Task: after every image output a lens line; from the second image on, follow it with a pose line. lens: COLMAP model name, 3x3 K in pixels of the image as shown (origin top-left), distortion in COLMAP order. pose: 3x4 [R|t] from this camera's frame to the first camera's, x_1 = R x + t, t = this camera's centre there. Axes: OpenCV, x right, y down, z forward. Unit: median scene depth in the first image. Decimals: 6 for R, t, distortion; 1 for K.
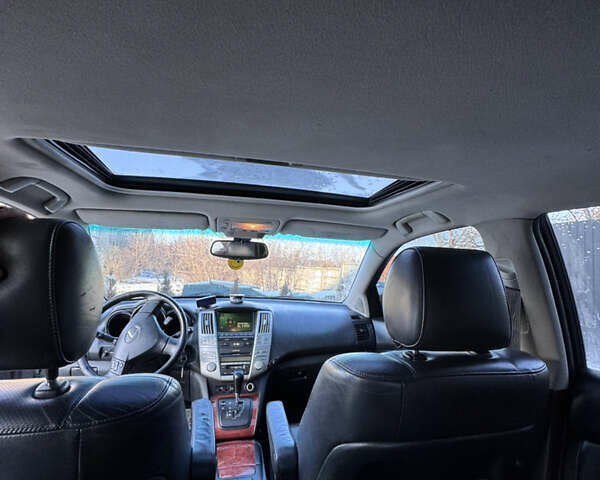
lens RADIAL K [[325.0, 0, 300.0], [0, 325.0, 240.0], [0, 0, 1]] dist [0.000540, -0.000101]
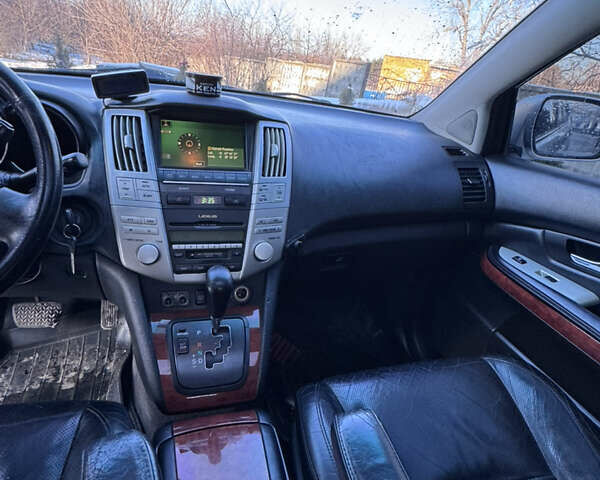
lens RADIAL K [[399.7, 0, 300.0], [0, 399.7, 240.0], [0, 0, 1]] dist [0.002281, -0.002697]
pose [[0.992522, 0.054109, 0.109420, -0.135067], [-0.099853, 0.875497, 0.472794, 0.118464], [-0.070215, -0.480184, 0.874353, 0.538771]]
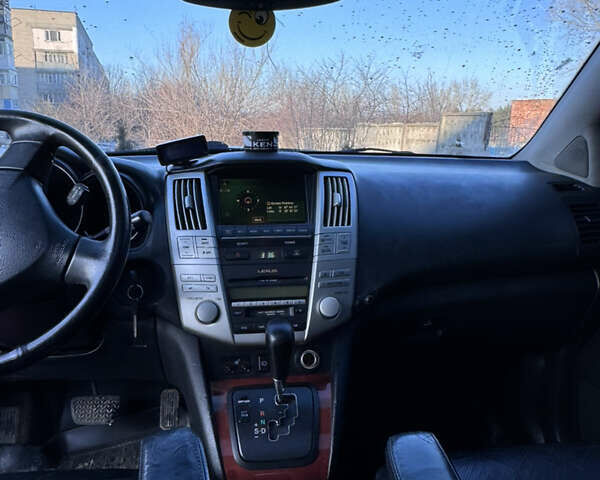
lens RADIAL K [[543.7, 0, 300.0], [0, 543.7, 240.0], [0, 0, 1]] dist [0.001383, -0.005053]
pose [[0.994137, -0.010926, -0.107577, -0.090235], [0.040338, 0.960537, 0.275213, 0.131117], [0.100324, -0.277939, 0.955346, 0.404848]]
